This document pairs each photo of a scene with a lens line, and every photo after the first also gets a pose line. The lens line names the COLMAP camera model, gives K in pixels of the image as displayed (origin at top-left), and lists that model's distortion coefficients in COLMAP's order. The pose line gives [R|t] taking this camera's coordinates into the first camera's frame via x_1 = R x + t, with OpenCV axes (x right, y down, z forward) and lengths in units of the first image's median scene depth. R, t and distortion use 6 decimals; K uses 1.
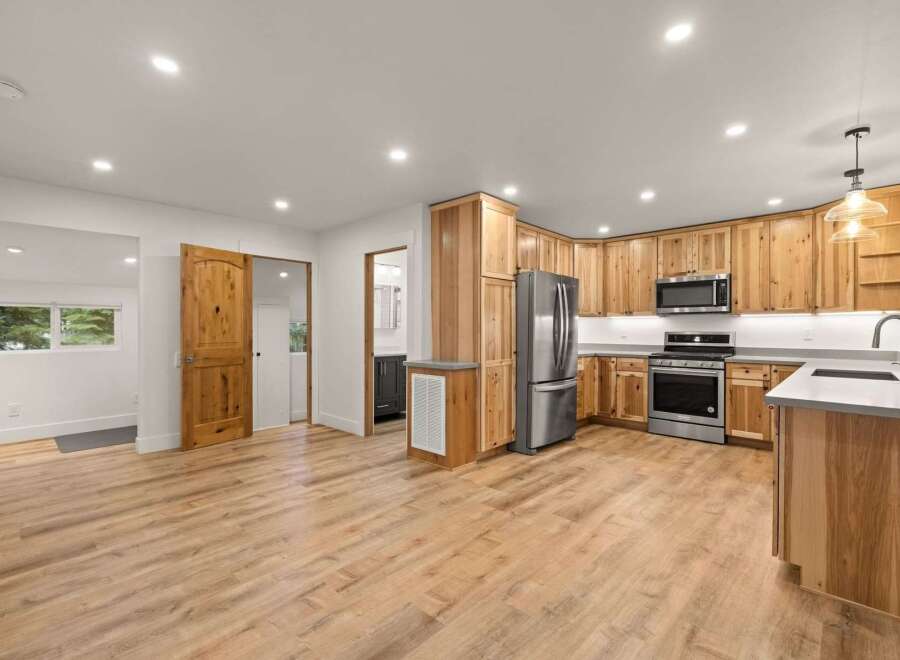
lens RADIAL K [[426.6, 0, 452.9], [0, 426.6, 330.7], [0, 0, 1]] dist [-0.003394, 0.001560]
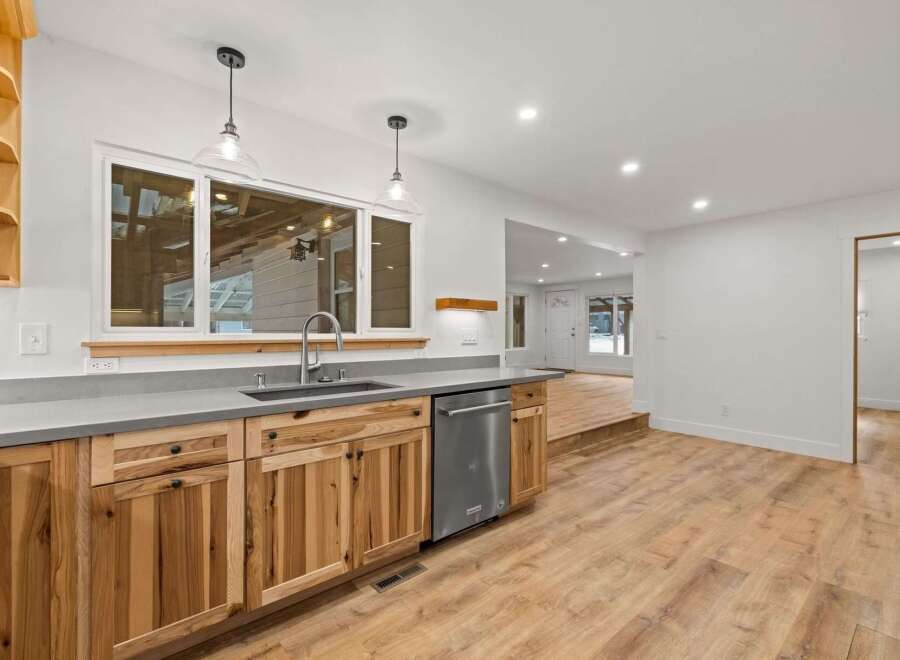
lens RADIAL K [[426.6, 0, 448.5], [0, 426.6, 327.8], [0, 0, 1]] dist [-0.003394, 0.001560]
pose [[-0.992999, -0.003759, 0.118064, 0.421405], [-0.004091, 0.999988, -0.002564, -0.002387], [-0.118053, -0.003029, -0.993003, 1.131504]]
